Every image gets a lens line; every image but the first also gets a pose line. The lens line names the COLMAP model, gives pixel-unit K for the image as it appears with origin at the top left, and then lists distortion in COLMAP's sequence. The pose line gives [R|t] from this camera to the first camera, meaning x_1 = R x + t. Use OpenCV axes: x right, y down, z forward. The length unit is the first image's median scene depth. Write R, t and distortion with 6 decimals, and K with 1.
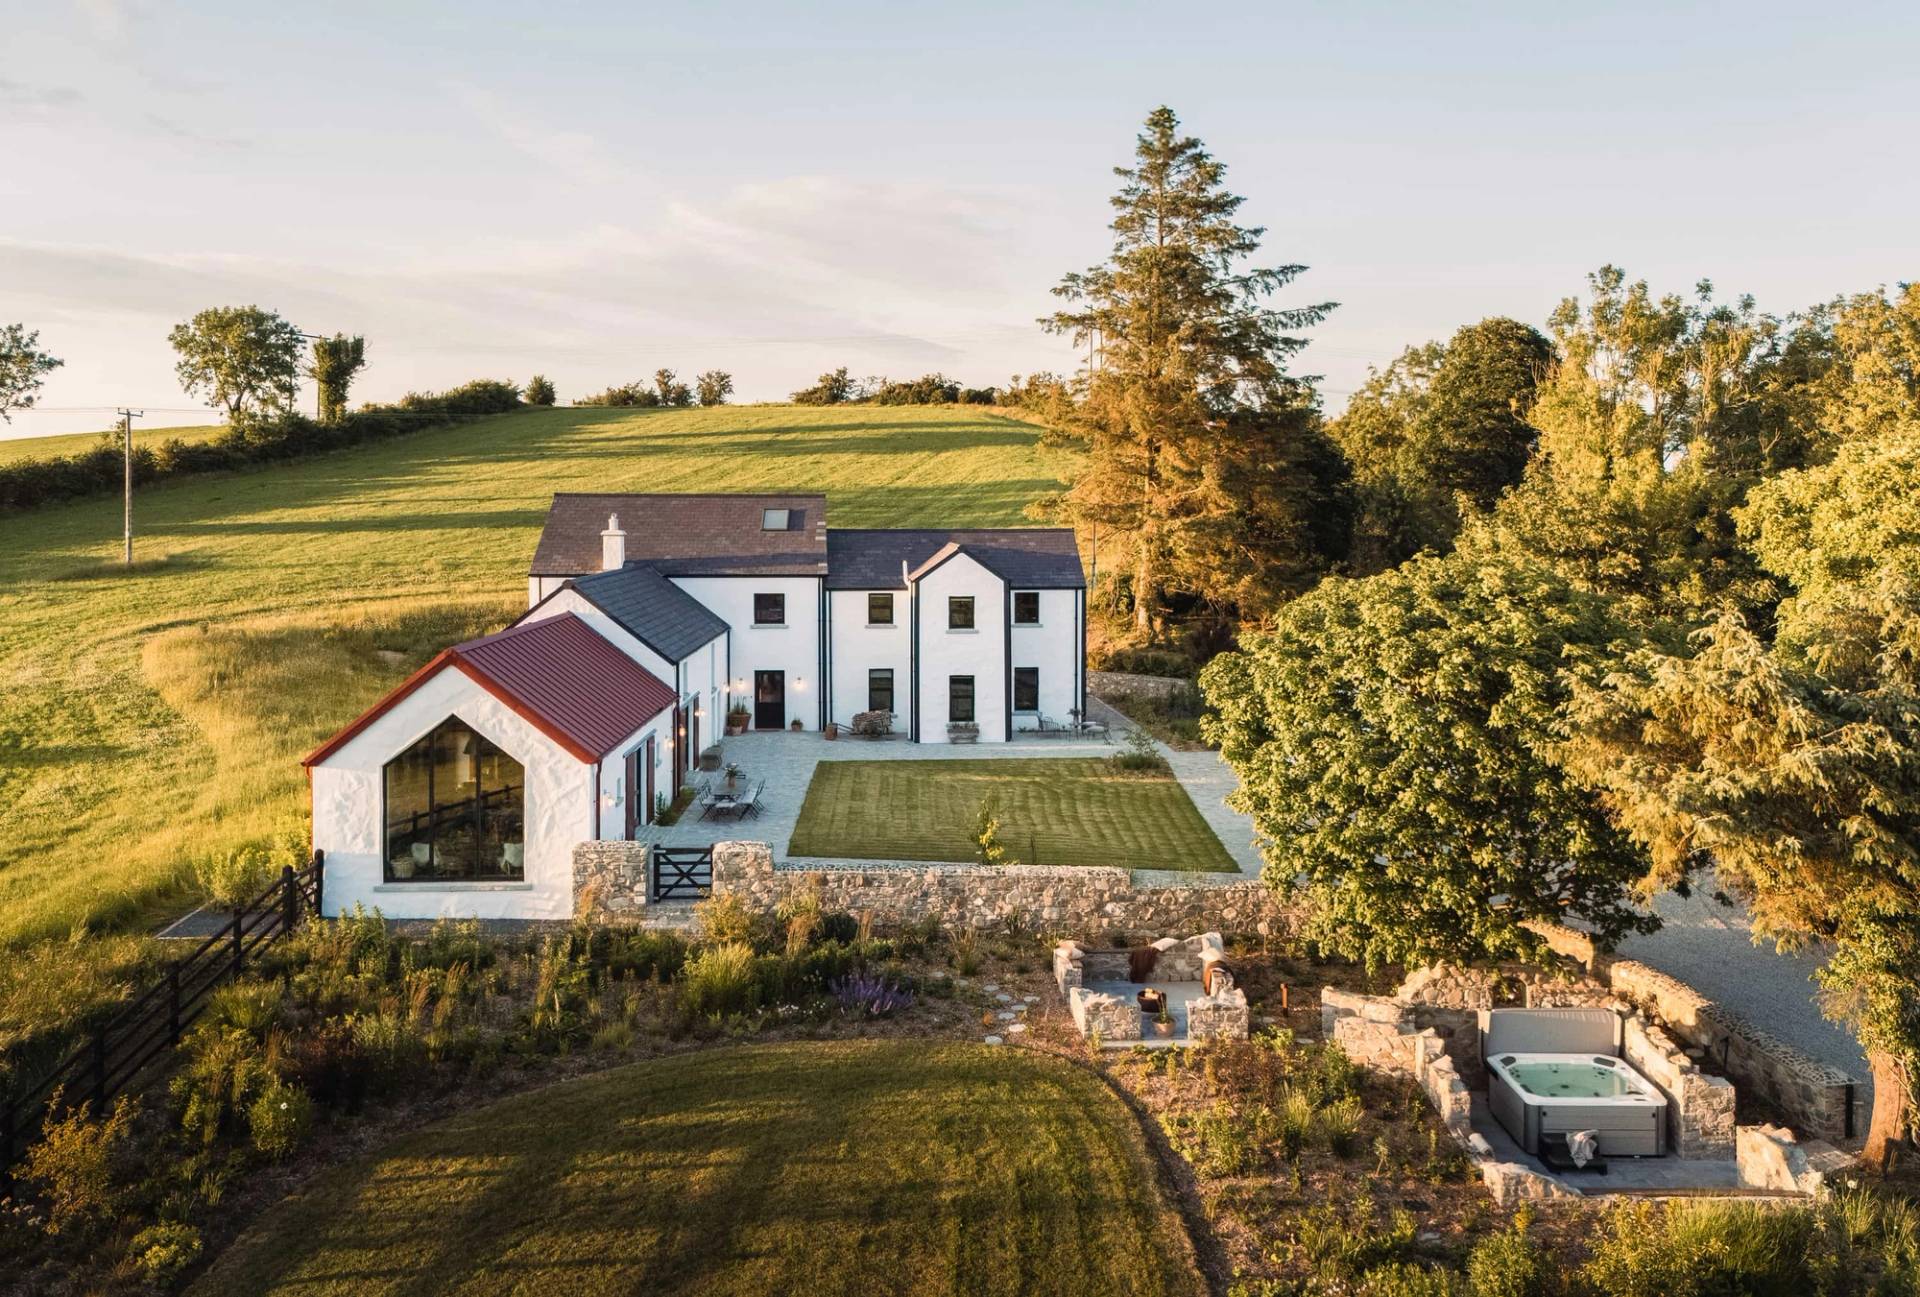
lens RADIAL K [[1409.0, 0, 960.0], [0, 1409.0, 648.5], [0, 0, 1]] dist [-0.001184, -0.006126]
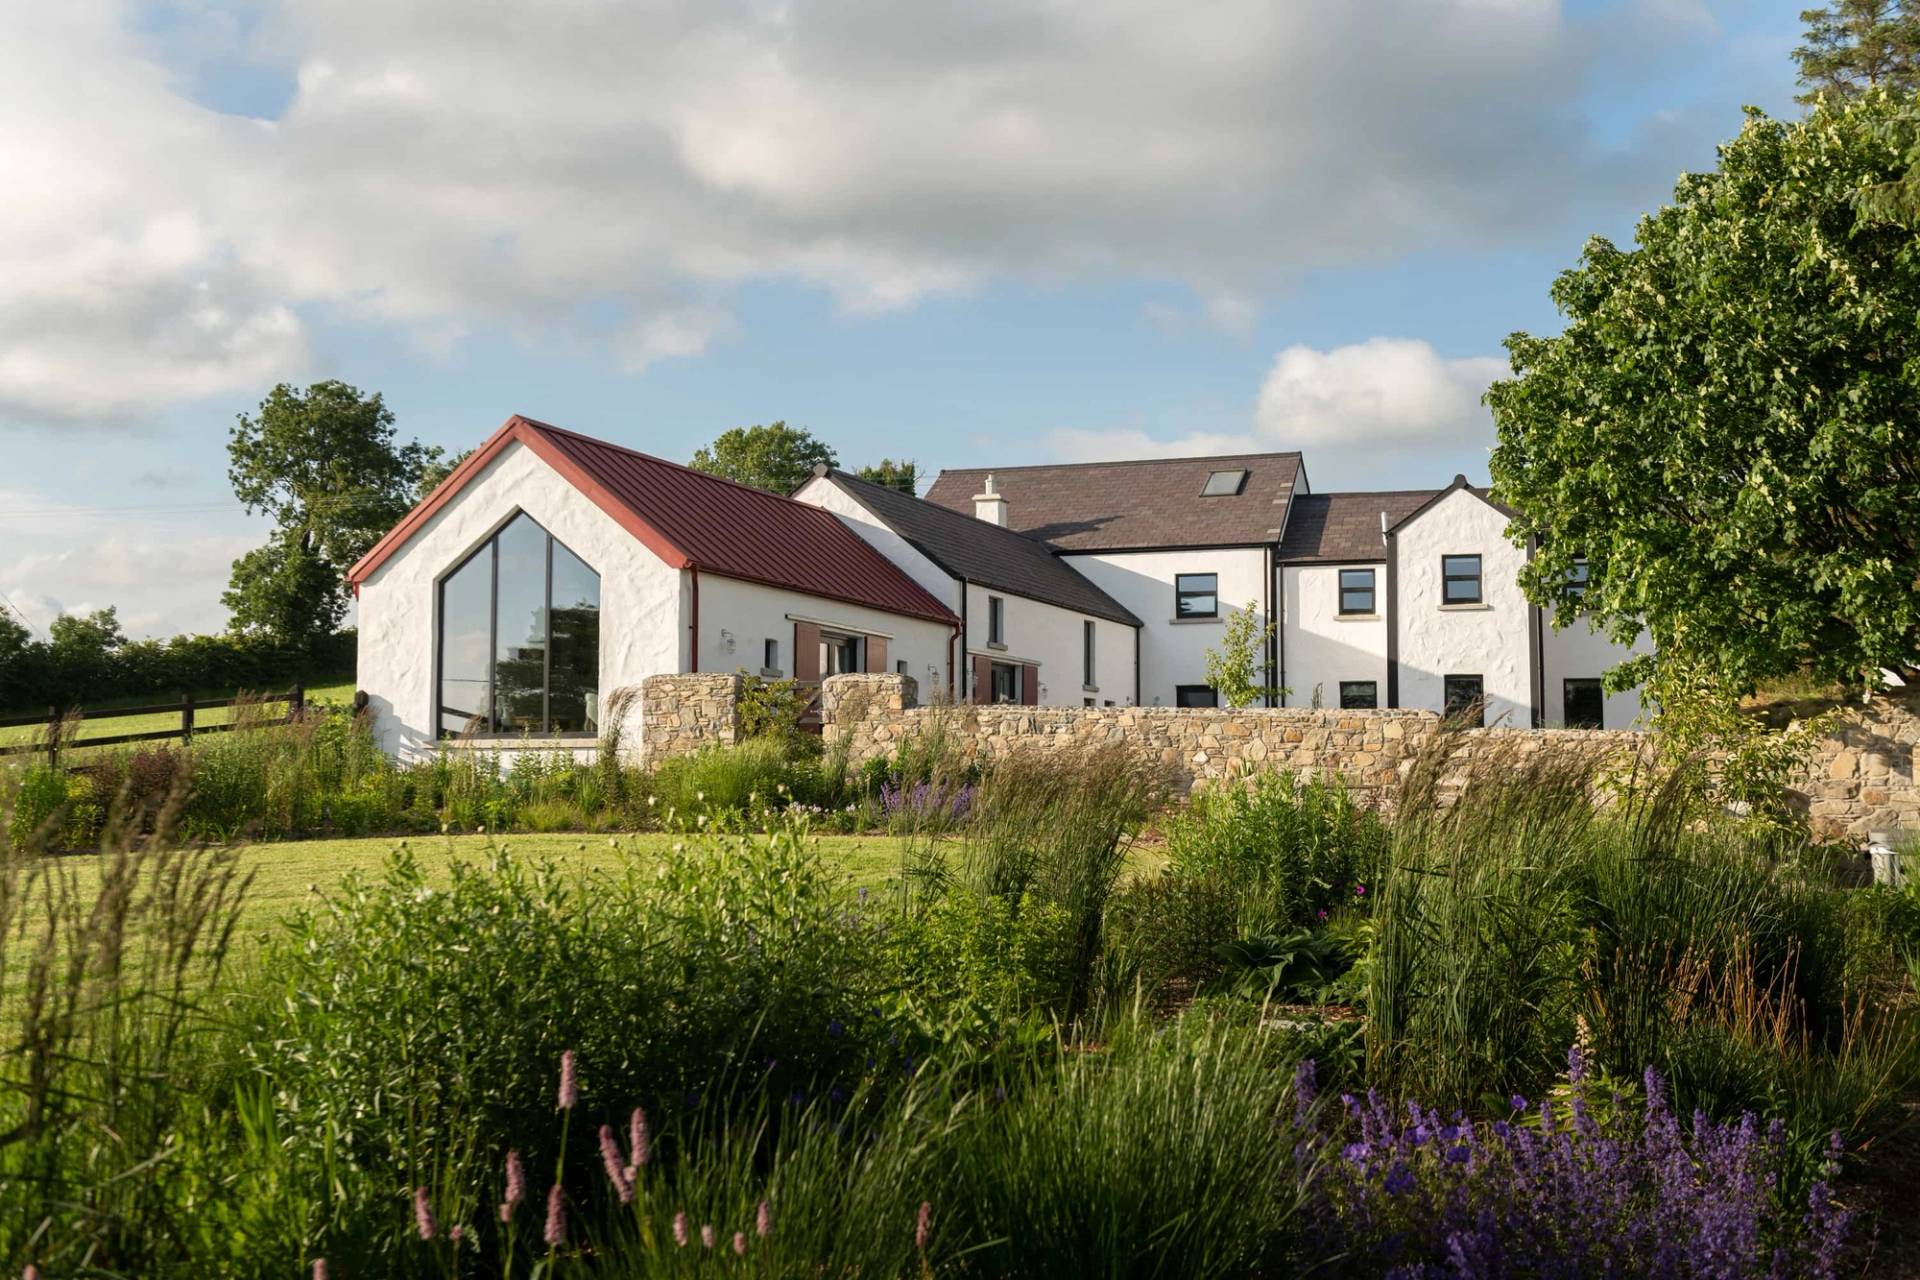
lens RADIAL K [[1939.8, 0, 960.0], [0, 1939.8, 640.0], [0, 0, 1]] dist [-0.002457, 0.016850]
pose [[0.937420, -0.012279, -0.347984, 0.098276], [-0.022555, 0.995138, -0.095872, 0.096200], [0.347470, 0.097721, 0.932585, 0.061093]]
